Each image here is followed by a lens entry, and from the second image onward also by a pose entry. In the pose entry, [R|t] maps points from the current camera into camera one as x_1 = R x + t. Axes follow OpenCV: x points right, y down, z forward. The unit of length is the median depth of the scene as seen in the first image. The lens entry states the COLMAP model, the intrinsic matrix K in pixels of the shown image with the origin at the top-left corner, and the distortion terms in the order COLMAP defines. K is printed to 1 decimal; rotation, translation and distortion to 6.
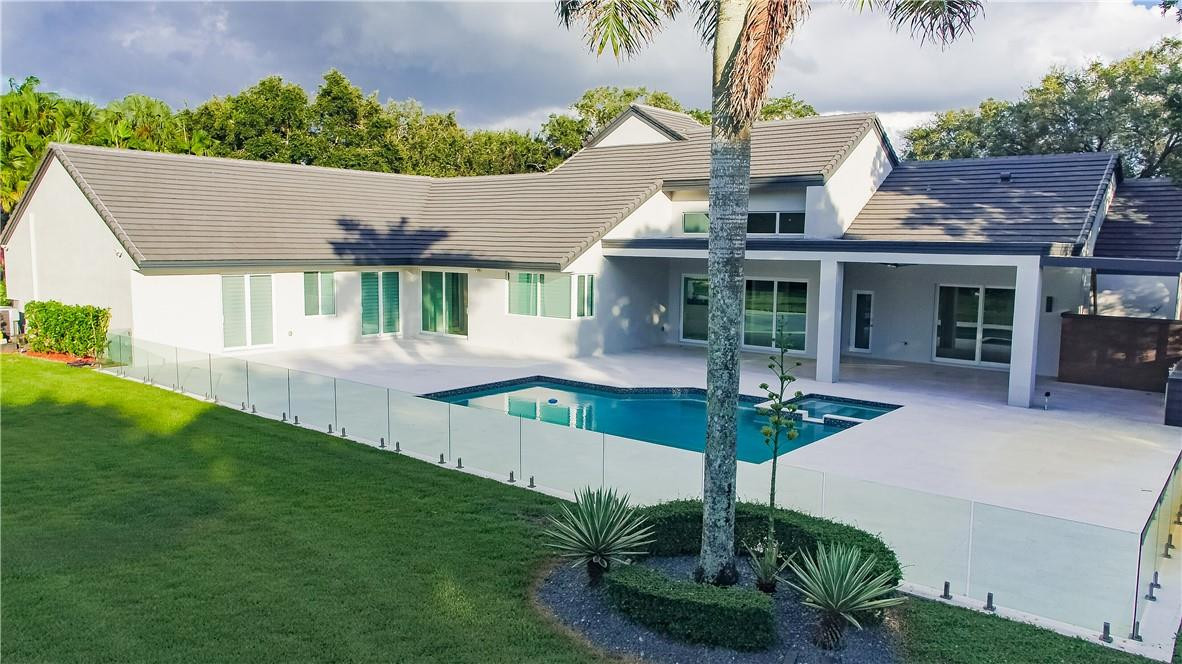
lens RADIAL K [[830.7, 0, 586.5], [0, 830.7, 328.9], [0, 0, 1]] dist [0.007321, 0.001687]
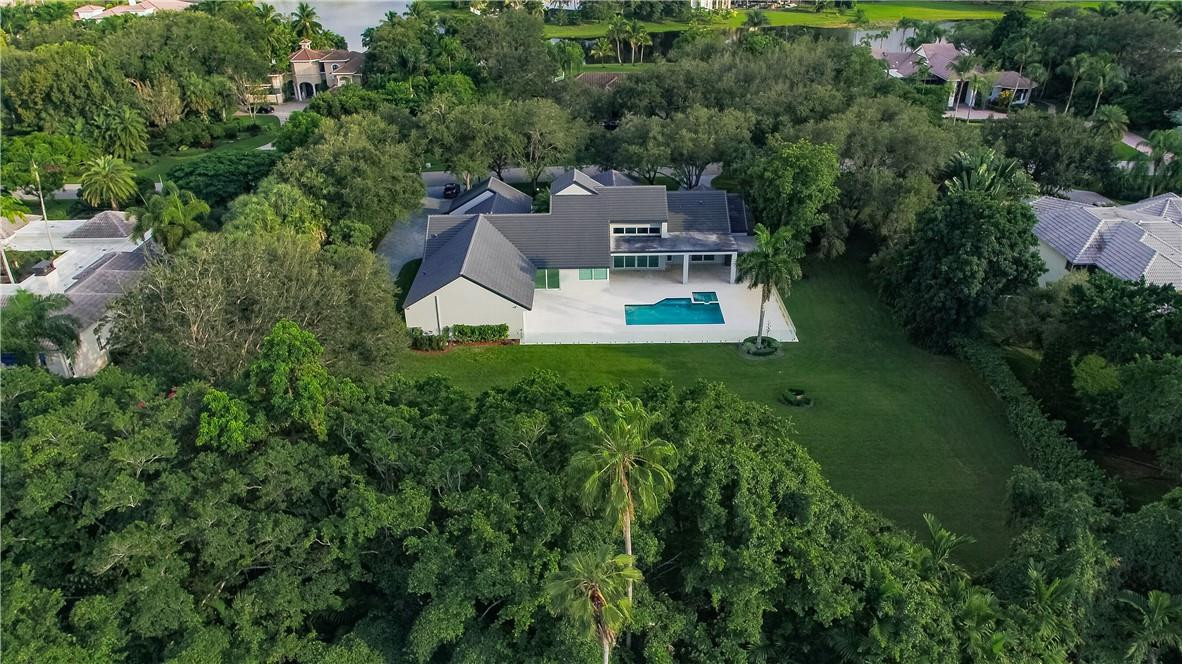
lens RADIAL K [[814.9, 0, 592.1], [0, 814.9, 306.1], [0, 0, 1]] dist [0.001076, 0.002330]
pose [[0.770358, -0.291183, 0.567240, -1.786833], [0.087243, 0.929402, 0.358610, -0.999421], [-0.631615, -0.226771, 0.741376, -1.220764]]
